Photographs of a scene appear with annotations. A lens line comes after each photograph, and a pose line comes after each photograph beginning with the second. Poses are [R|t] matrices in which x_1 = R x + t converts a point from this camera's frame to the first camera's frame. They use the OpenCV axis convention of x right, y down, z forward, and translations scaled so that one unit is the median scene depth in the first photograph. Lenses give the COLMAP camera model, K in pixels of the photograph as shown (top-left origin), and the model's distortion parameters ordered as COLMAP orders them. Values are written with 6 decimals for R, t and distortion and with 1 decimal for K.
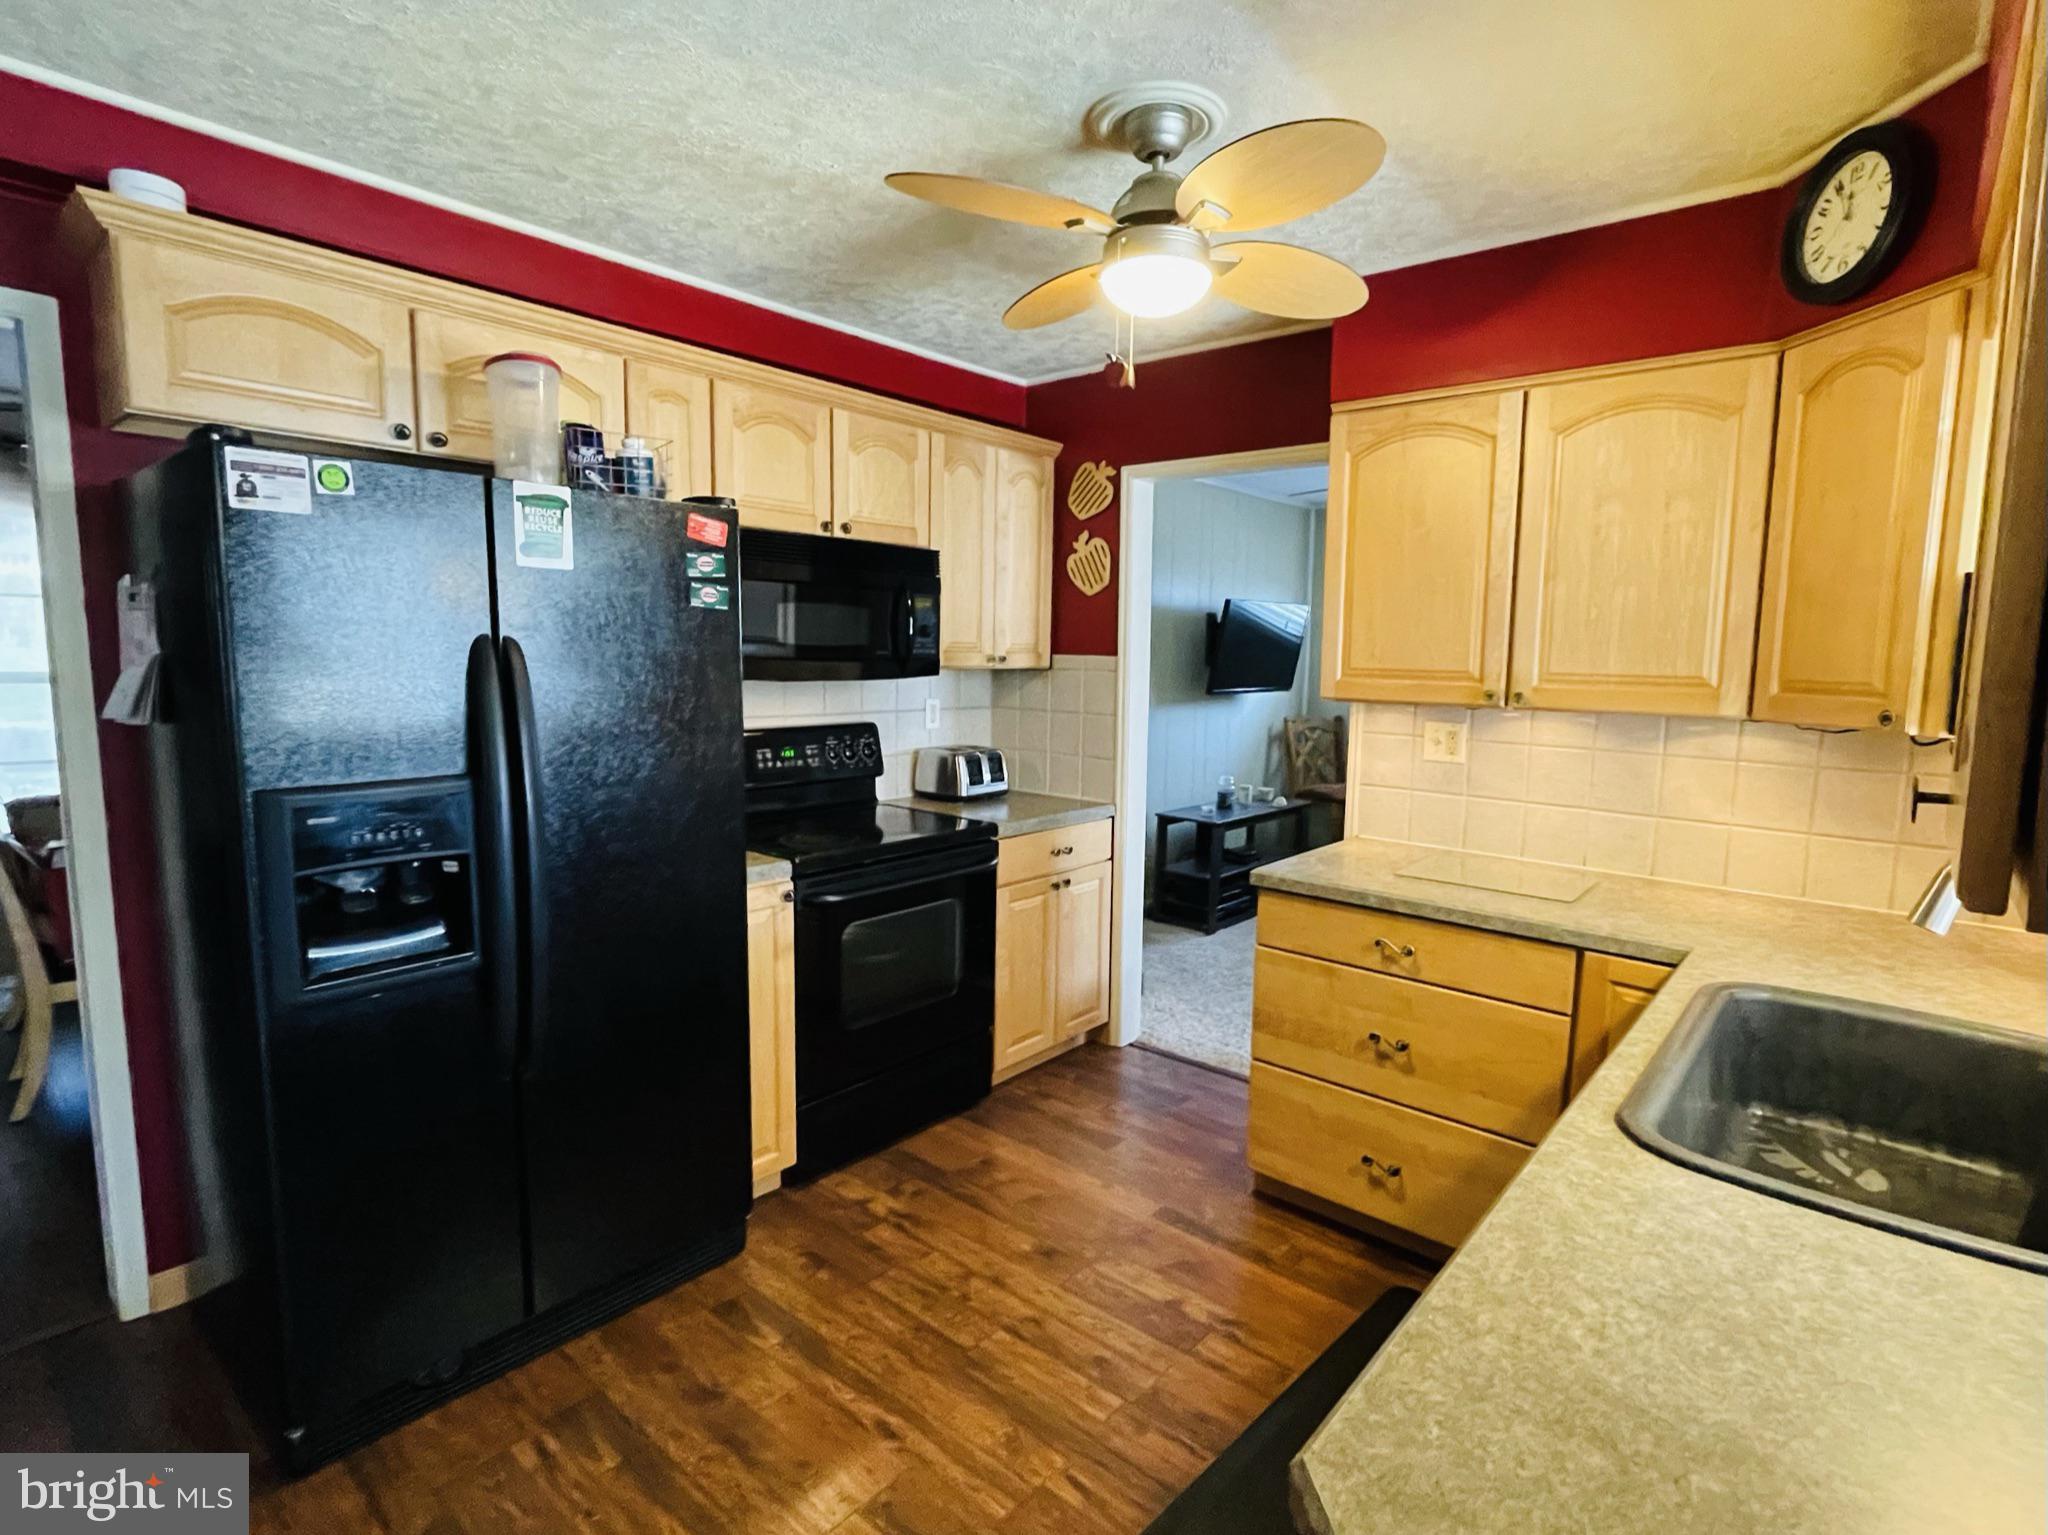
lens RADIAL K [[1008.9, 0, 1036.5], [0, 1008.9, 765.8], [0, 0, 1]] dist [-0.013177, -0.000571]
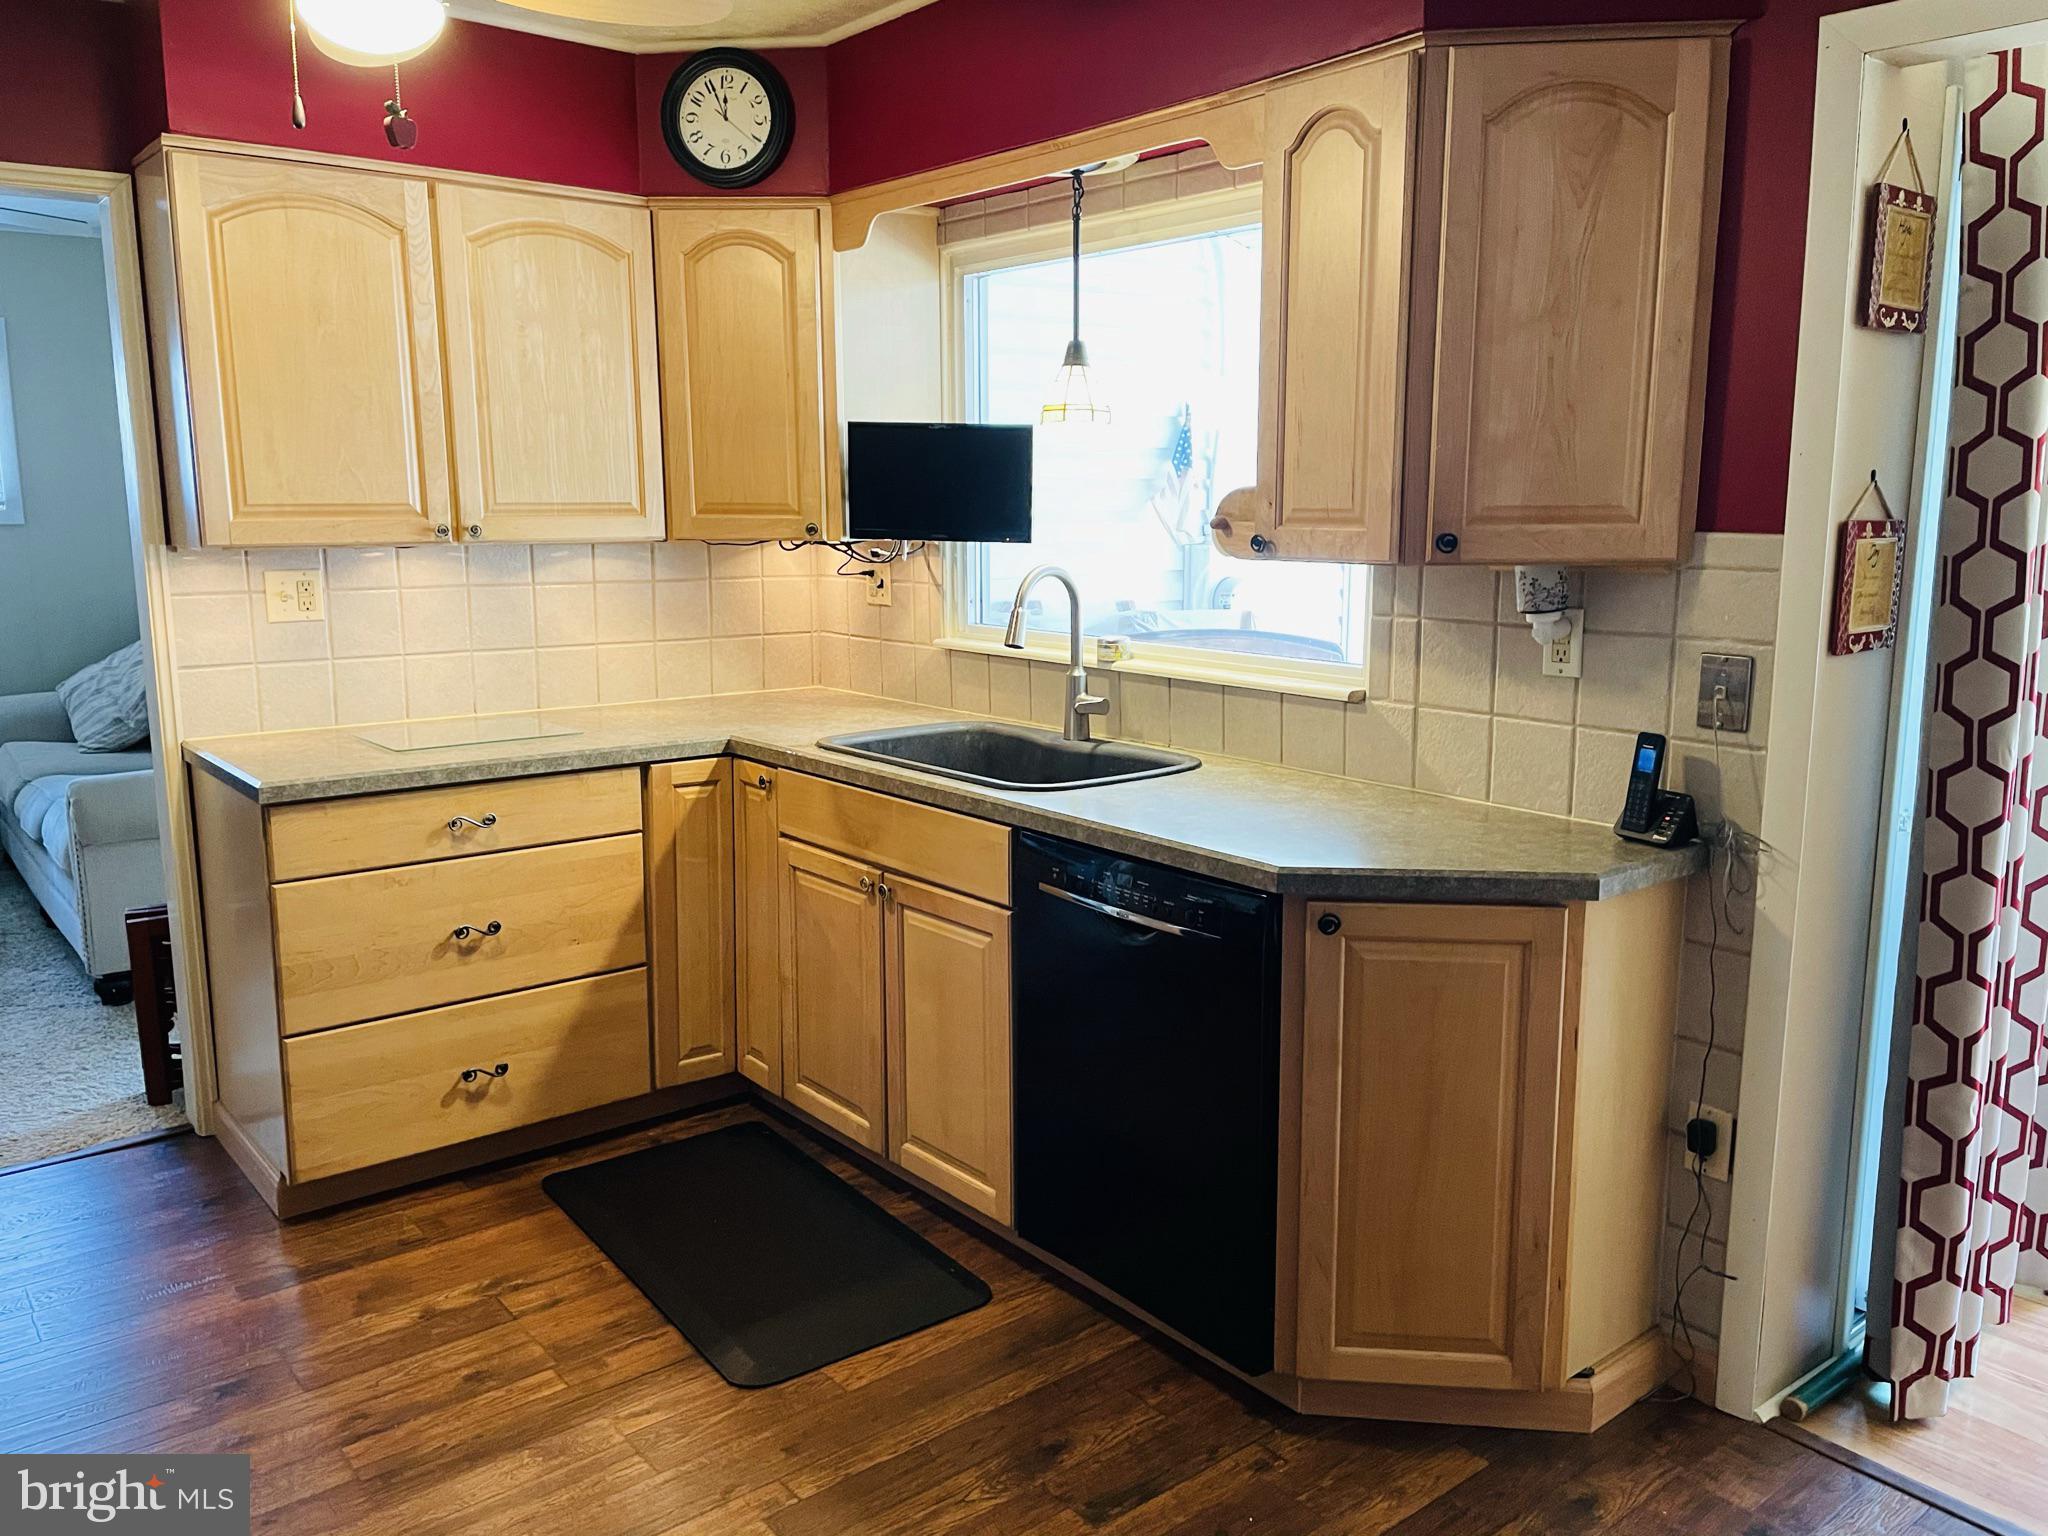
lens RADIAL K [[1603.7, 0, 1026.1], [0, 1603.7, 769.4], [0, 0, 1]] dist [0.013055, 0.001016]
pose [[0.177326, -0.185250, 0.966560, -0.898244], [0.115157, 0.979284, 0.166561, -0.041895], [-0.977392, 0.081770, 0.194985, 0.246071]]
